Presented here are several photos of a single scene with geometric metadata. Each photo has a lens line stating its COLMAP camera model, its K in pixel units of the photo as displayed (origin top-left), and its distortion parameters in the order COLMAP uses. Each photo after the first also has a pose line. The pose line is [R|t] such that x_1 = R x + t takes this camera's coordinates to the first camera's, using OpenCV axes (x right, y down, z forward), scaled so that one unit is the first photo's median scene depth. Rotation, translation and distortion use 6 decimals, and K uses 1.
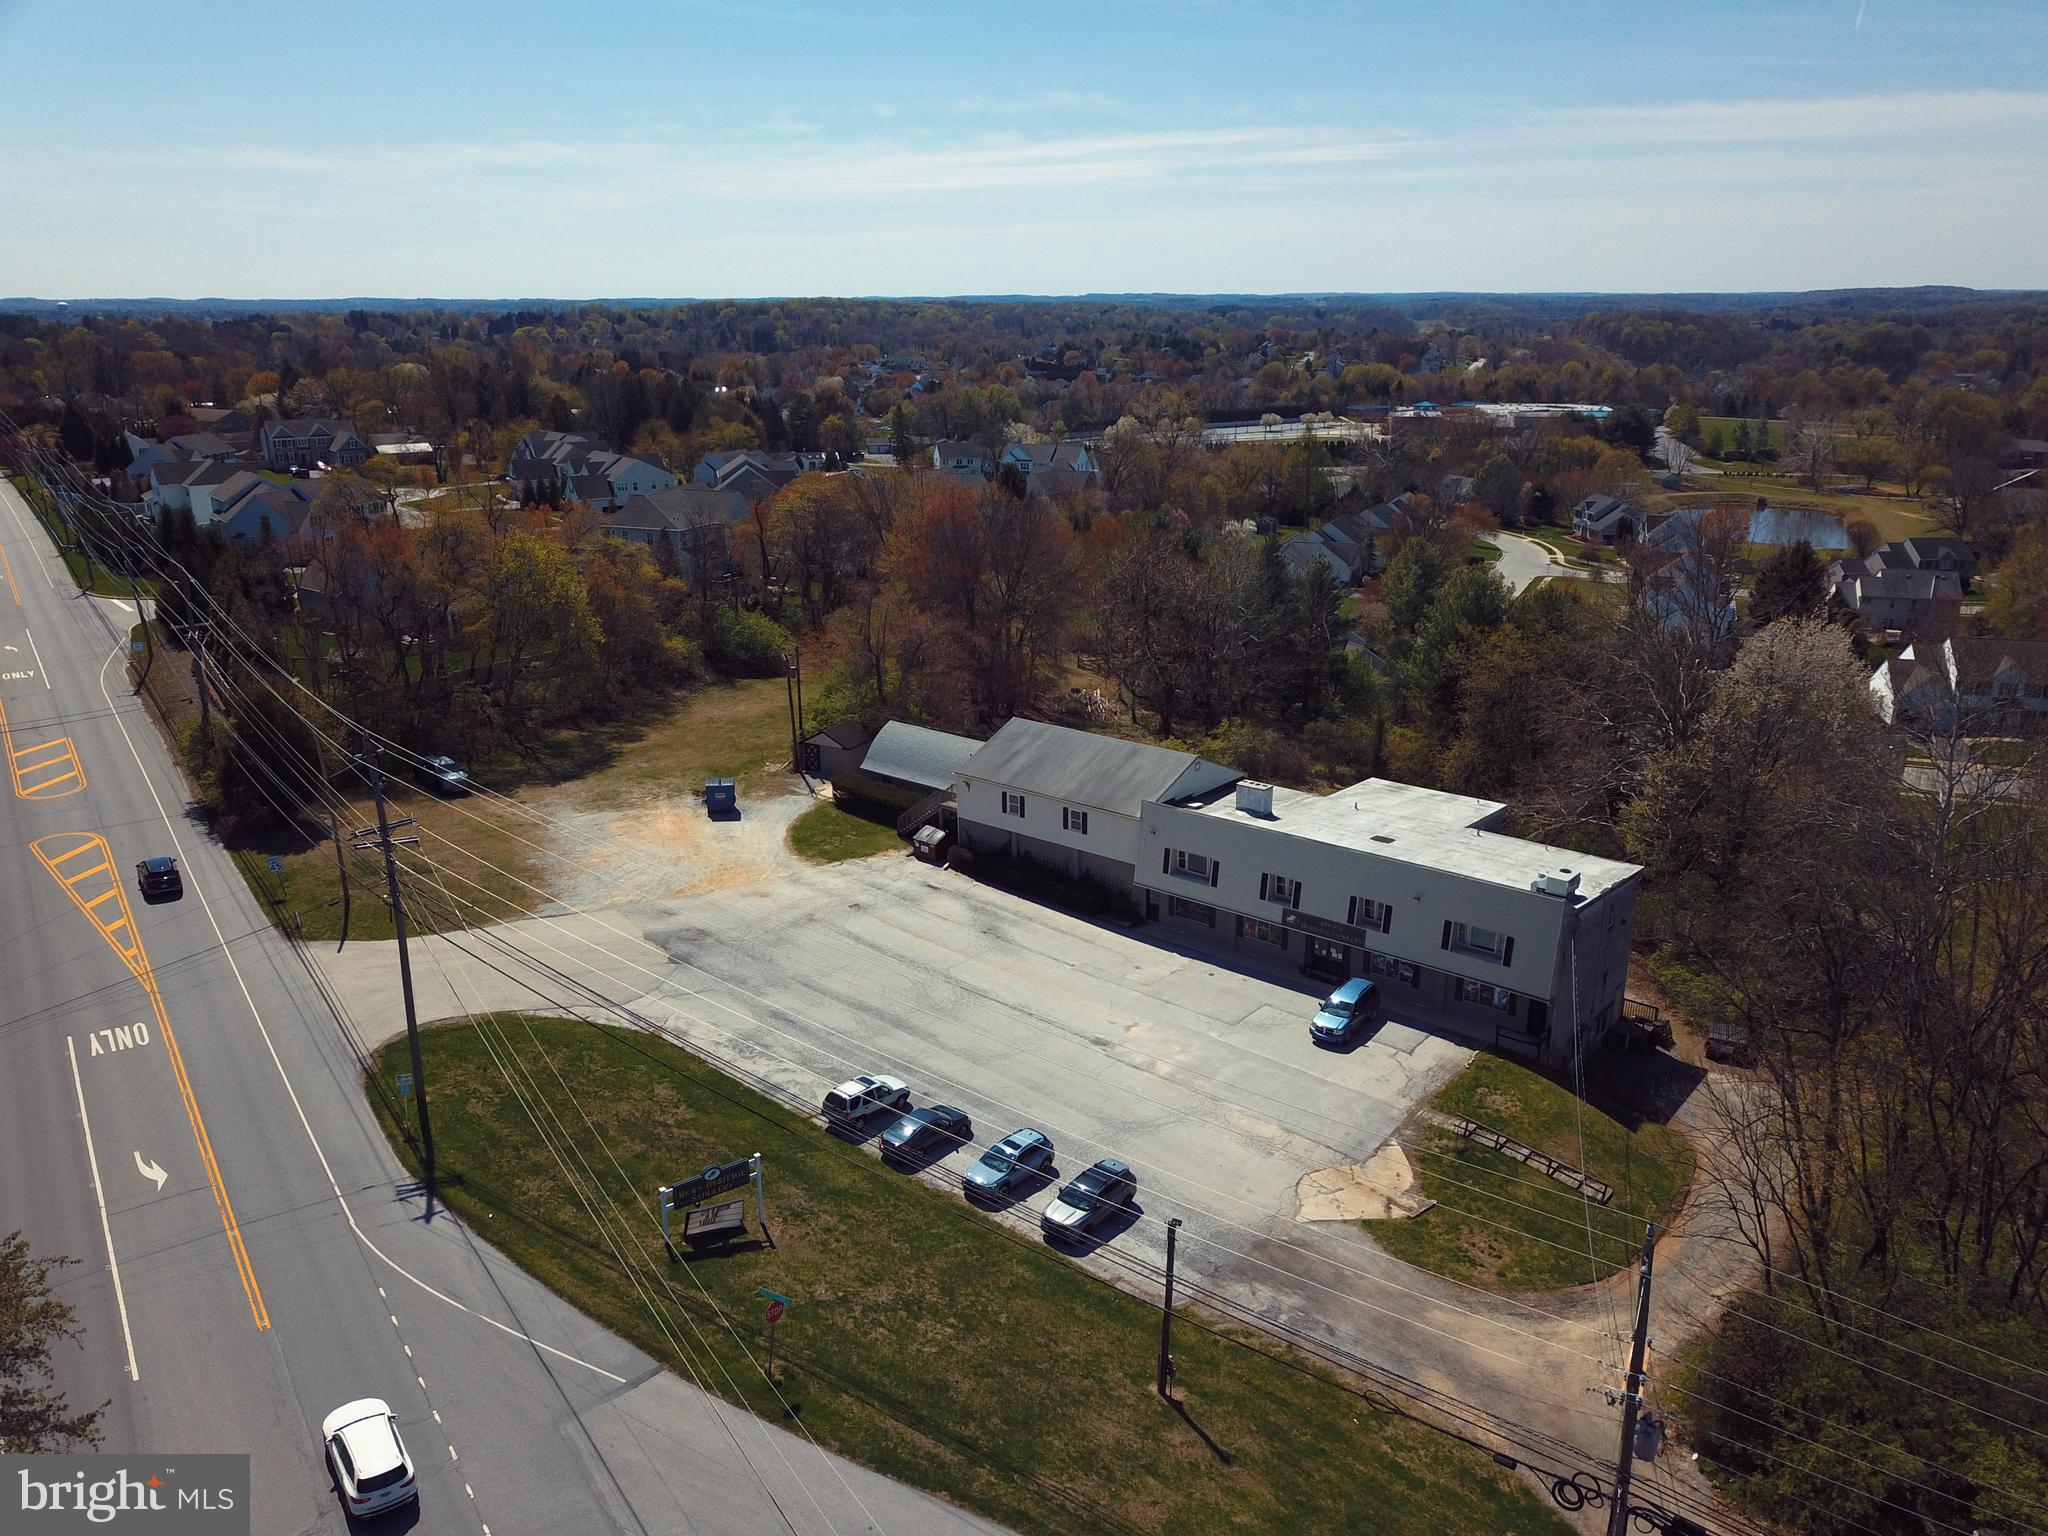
lens RADIAL K [[1574.6, 0, 1020.2], [0, 1574.6, 759.6], [0, 0, 1]] dist [0.021137, 0.003269]
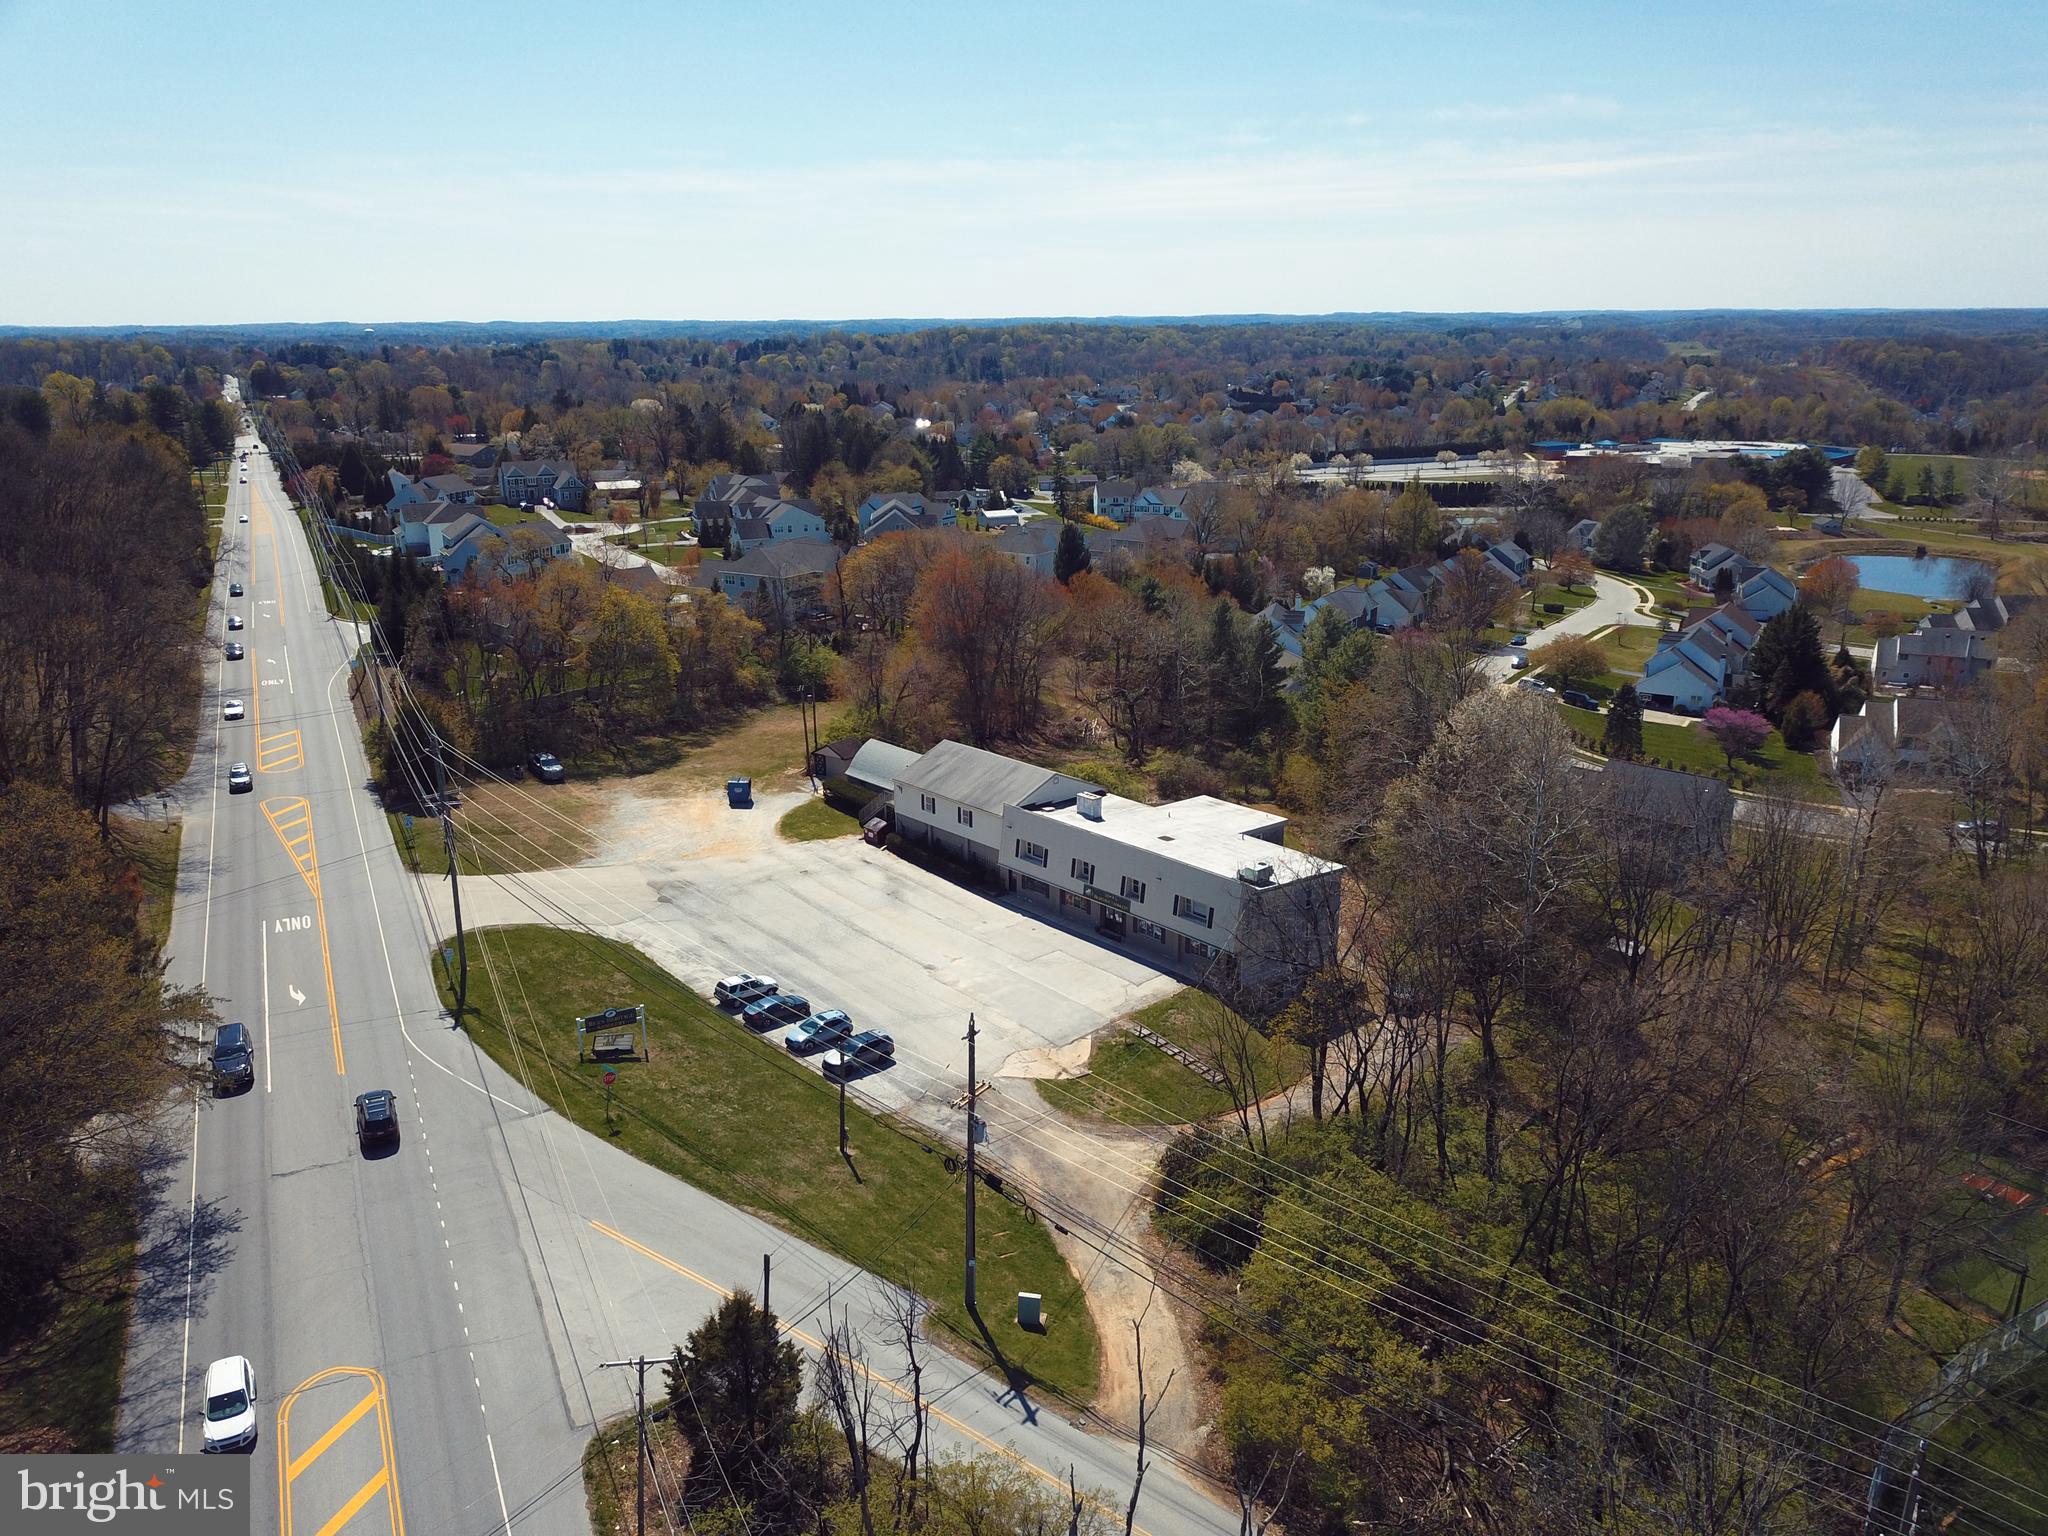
lens RADIAL K [[1574.6, 0, 1026.6], [0, 1574.6, 776.5], [0, 0, 1]] dist [0.021137, 0.003269]
pose [[0.989315, 0.038239, -0.140693, 0.204906], [-0.038352, 0.999262, 0.001905, -0.000575], [0.140662, 0.003512, 0.990051, -0.252030]]
